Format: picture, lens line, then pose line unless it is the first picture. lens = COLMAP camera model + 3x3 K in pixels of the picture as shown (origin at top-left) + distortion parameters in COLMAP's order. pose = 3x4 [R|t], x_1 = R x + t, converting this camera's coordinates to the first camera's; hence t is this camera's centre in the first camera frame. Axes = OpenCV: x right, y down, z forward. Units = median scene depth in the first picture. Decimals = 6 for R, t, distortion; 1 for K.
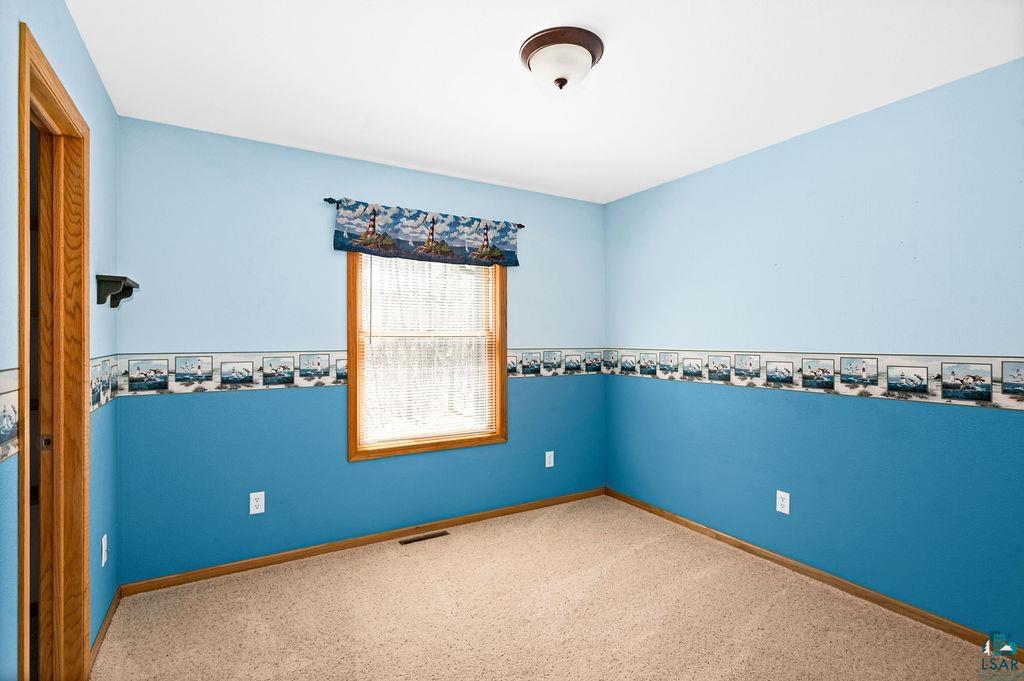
lens RADIAL K [[494.0, 0, 512.6], [0, 494.0, 340.8], [0, 0, 1]] dist [-0.001492, 0.002427]
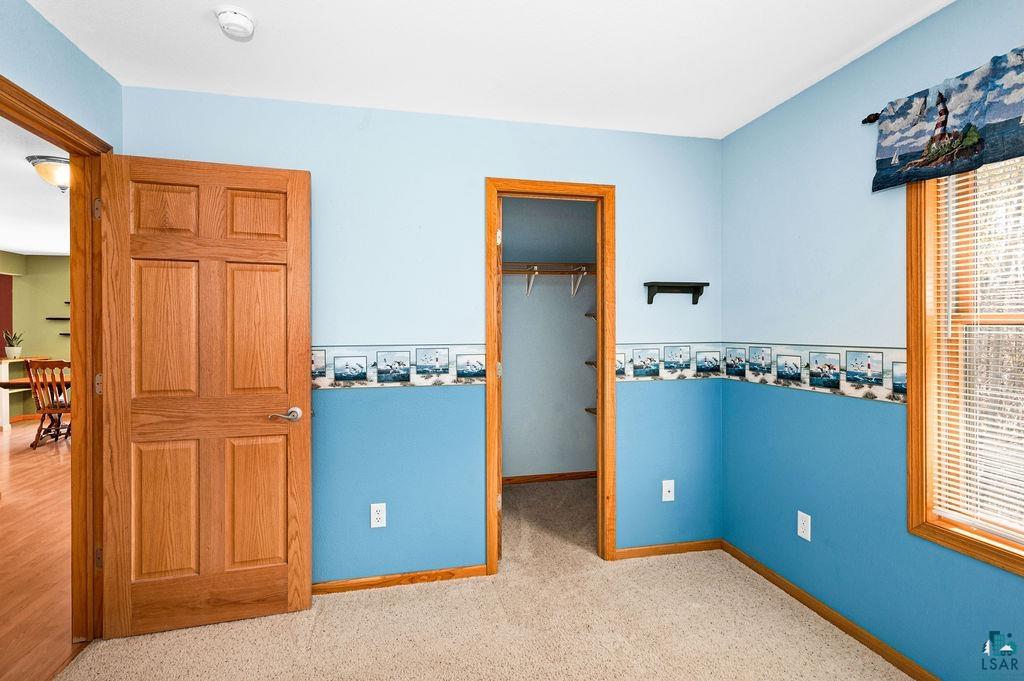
lens RADIAL K [[494.0, 0, 515.5], [0, 494.0, 336.5], [0, 0, 1]] dist [-0.001492, 0.002427]
pose [[-0.297184, 0.010342, -0.954764, 0.393316], [-0.007639, 0.999884, 0.013209, 0.000972], [0.954790, 0.011219, -0.297071, 0.727334]]
